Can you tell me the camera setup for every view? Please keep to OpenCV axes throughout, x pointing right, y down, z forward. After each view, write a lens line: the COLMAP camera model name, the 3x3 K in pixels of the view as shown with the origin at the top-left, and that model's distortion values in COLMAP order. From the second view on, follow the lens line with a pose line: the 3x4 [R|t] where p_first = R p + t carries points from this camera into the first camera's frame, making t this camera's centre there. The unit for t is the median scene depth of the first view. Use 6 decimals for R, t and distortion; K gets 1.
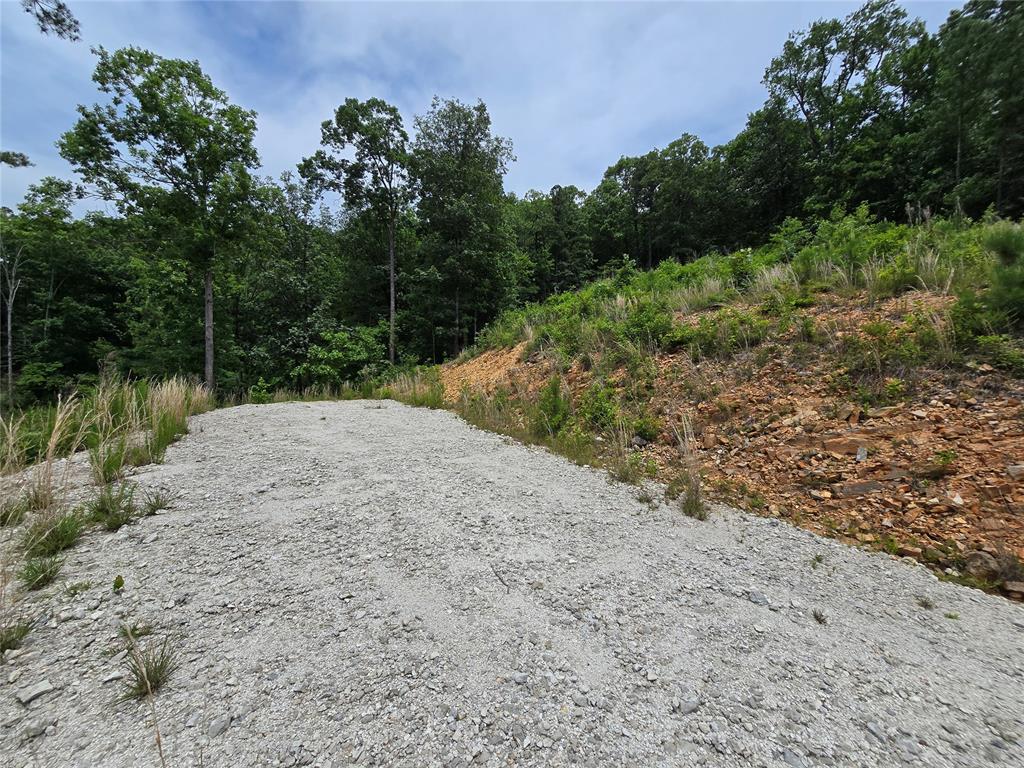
lens RADIAL K [[423.6, 0, 512.0], [0, 423.6, 384.0], [0, 0, 1]] dist [-0.014821, 0.007377]
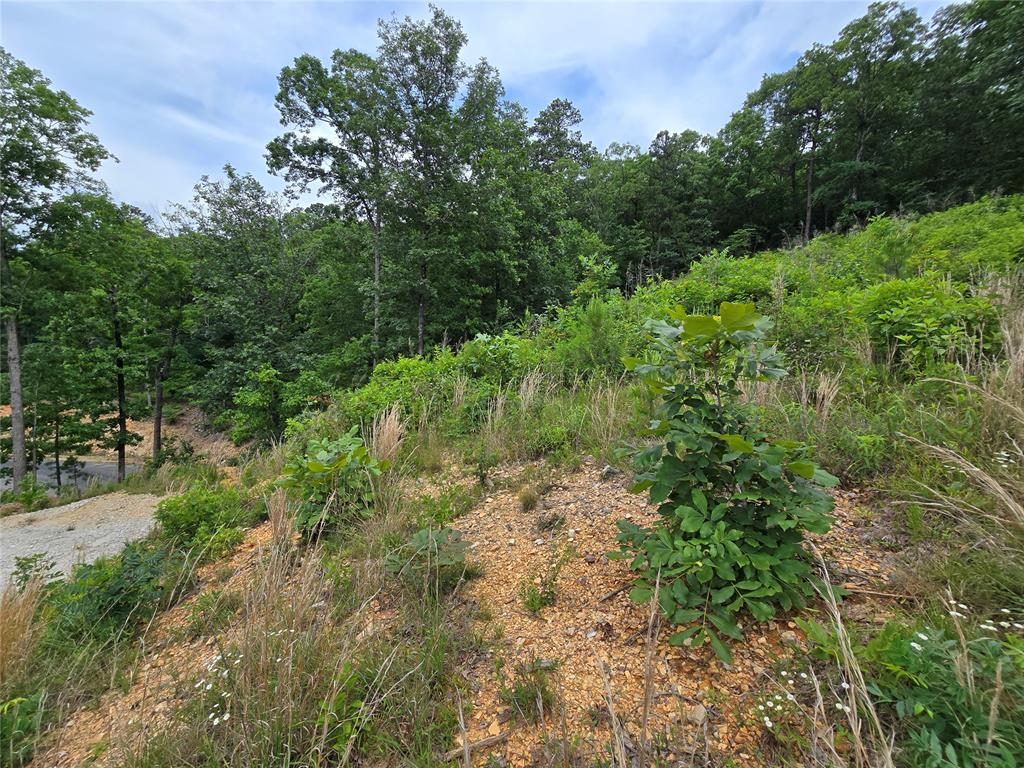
lens RADIAL K [[418.7, 0, 513.0], [0, 418.7, 382.2], [0, 0, 1]] dist [-0.002318, 0.000630]
pose [[0.936549, 0.042333, -0.347972, 0.232938], [-0.022704, 0.997922, 0.060298, -0.129848], [0.349802, -0.048572, 0.935564, 0.362550]]
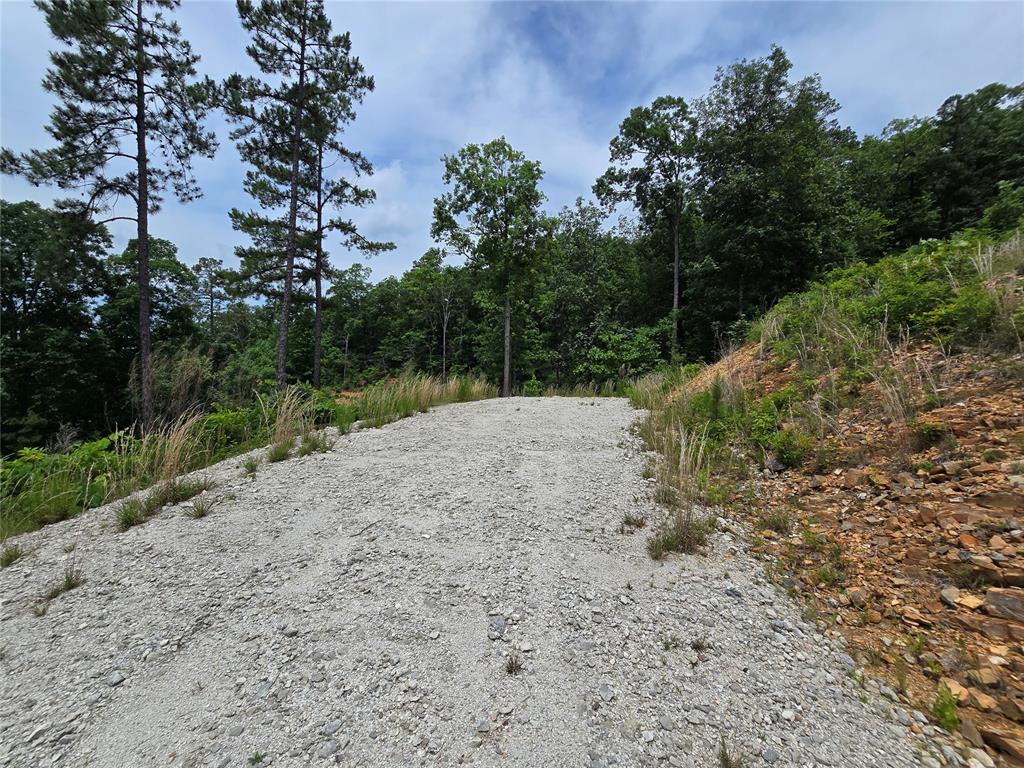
lens RADIAL K [[424.6, 0, 510.3], [0, 424.6, 379.3], [0, 0, 1]] dist [0.000295, 0.001164]
pose [[0.724544, 0.013276, -0.689101, 0.119138], [-0.019455, 0.999810, -0.001193, -0.001427], [0.688954, 0.014271, 0.724665, 0.033829]]
